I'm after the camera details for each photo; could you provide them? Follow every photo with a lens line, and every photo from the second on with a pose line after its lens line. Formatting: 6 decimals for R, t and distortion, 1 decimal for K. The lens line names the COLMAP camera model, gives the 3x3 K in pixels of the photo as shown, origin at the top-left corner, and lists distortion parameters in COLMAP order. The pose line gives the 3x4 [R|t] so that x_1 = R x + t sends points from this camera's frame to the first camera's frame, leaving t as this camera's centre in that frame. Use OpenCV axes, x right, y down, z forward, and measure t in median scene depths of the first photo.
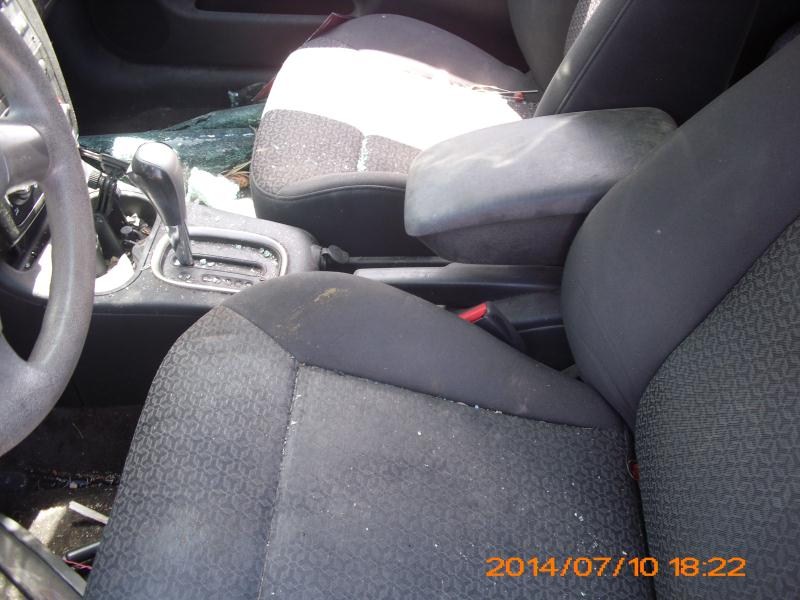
lens RADIAL K [[830.2, 0, 400.0], [0, 830.2, 300.0], [0, 0, 1]] dist [-0.138057, 0.023384]
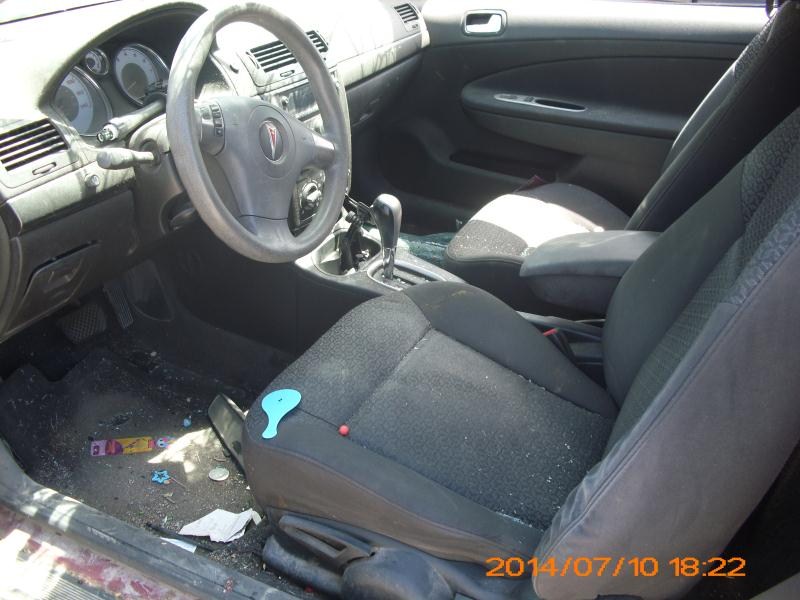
lens RADIAL K [[859.4, 0, 400.0], [0, 859.4, 300.0], [0, 0, 1]] dist [-0.234100, 0.007782]
pose [[0.924519, 0.219129, -0.311846, 0.319220], [-0.299866, 0.923230, -0.240264, 0.428347], [0.235256, 0.315641, 0.919253, -0.560485]]
